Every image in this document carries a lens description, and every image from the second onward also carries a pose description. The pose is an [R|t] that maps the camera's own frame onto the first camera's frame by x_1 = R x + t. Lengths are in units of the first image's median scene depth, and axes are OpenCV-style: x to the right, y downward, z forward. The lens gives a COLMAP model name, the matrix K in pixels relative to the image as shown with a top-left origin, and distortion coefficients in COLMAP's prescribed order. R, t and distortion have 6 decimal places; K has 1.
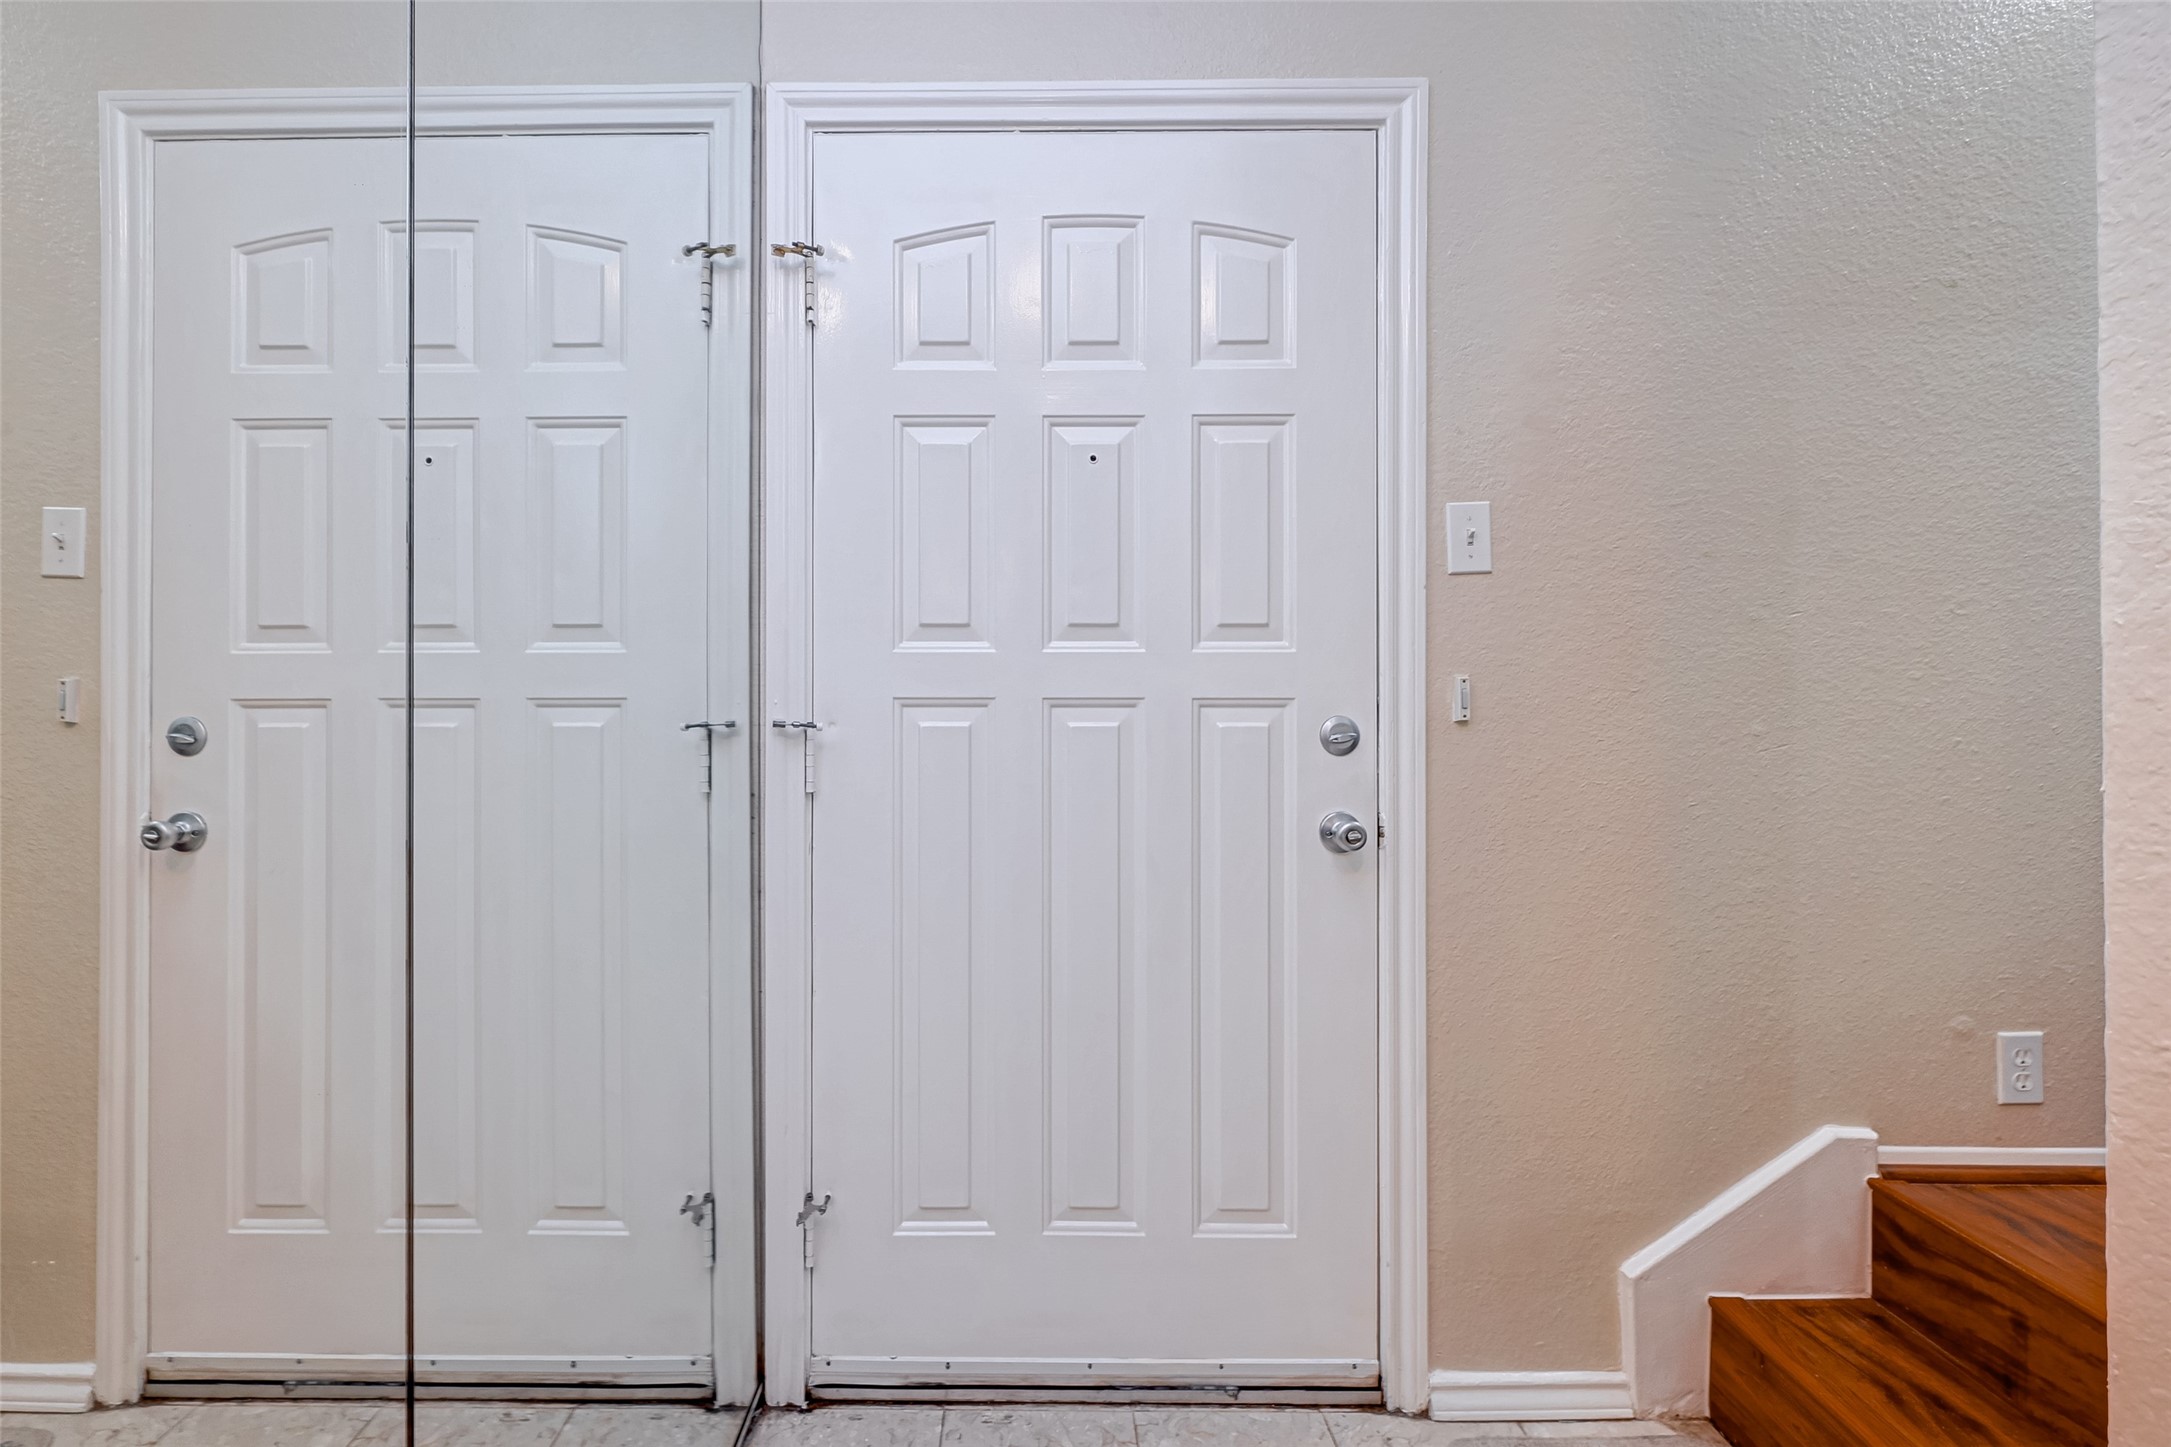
lens RADIAL K [[886.2, 0, 1085.5], [0, 886.2, 723.5], [0, 0, 1]] dist [-0.000609, -0.000054]
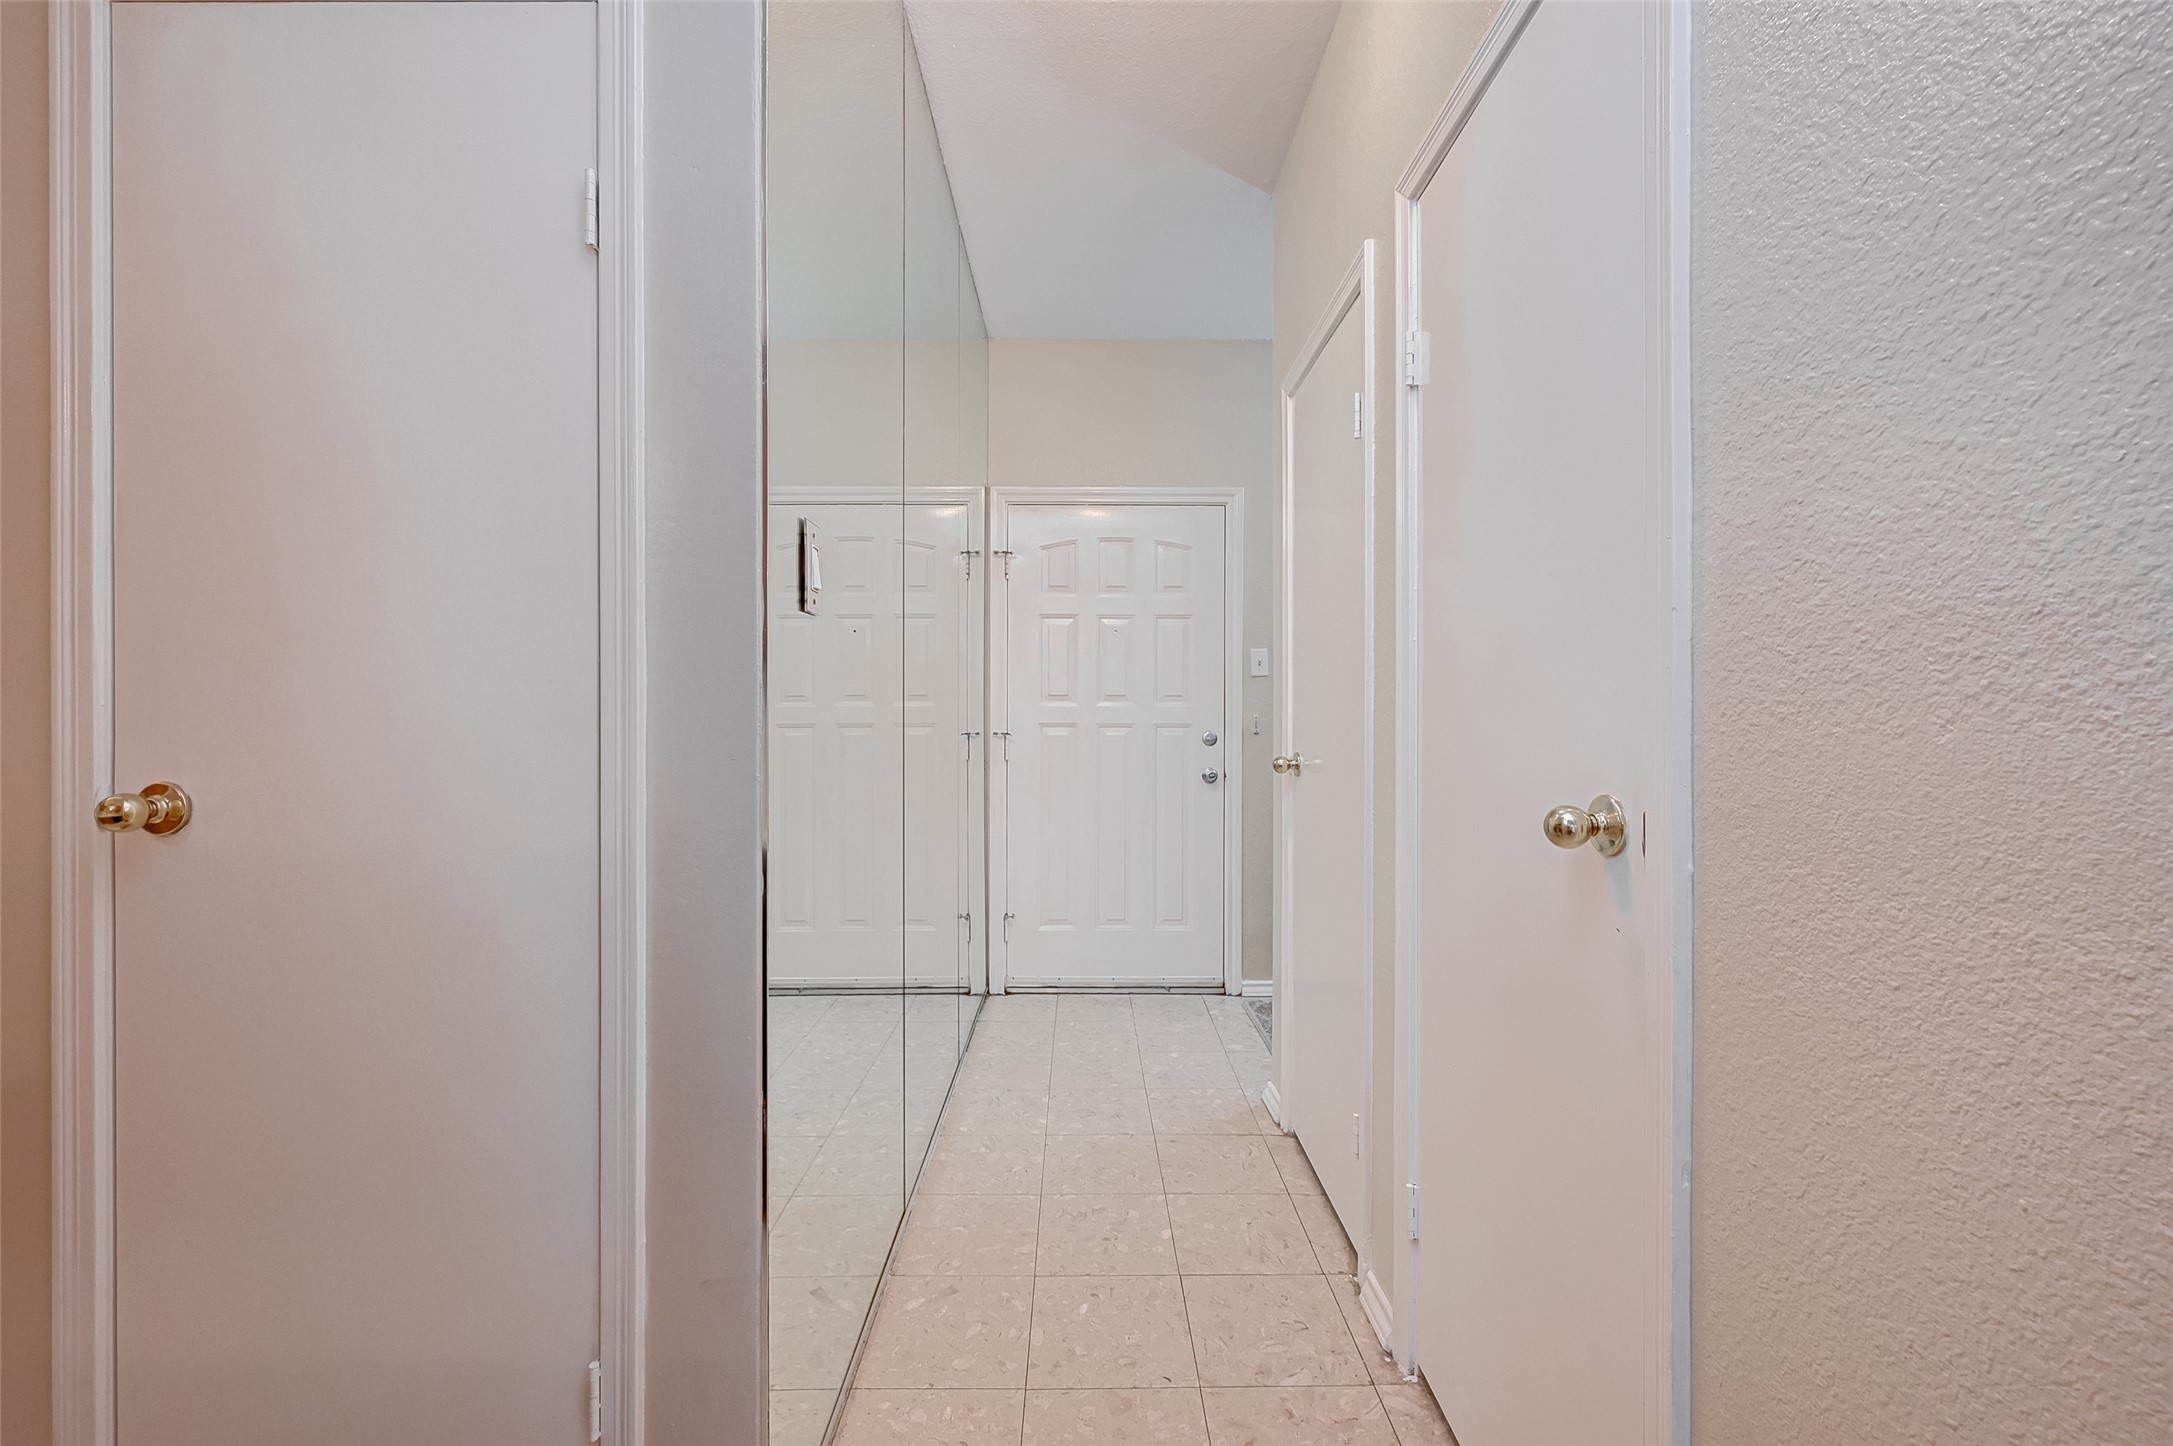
lens RADIAL K [[887.0, 0, 1086.5], [0, 887.0, 723.0], [0, 0, 1]] dist [-0.000609, -0.000054]
pose [[0.999684, 0.001825, 0.025065, -0.141437], [-0.002410, 0.999725, 0.023324, -0.091899], [-0.025015, -0.023377, 0.999414, -1.600897]]
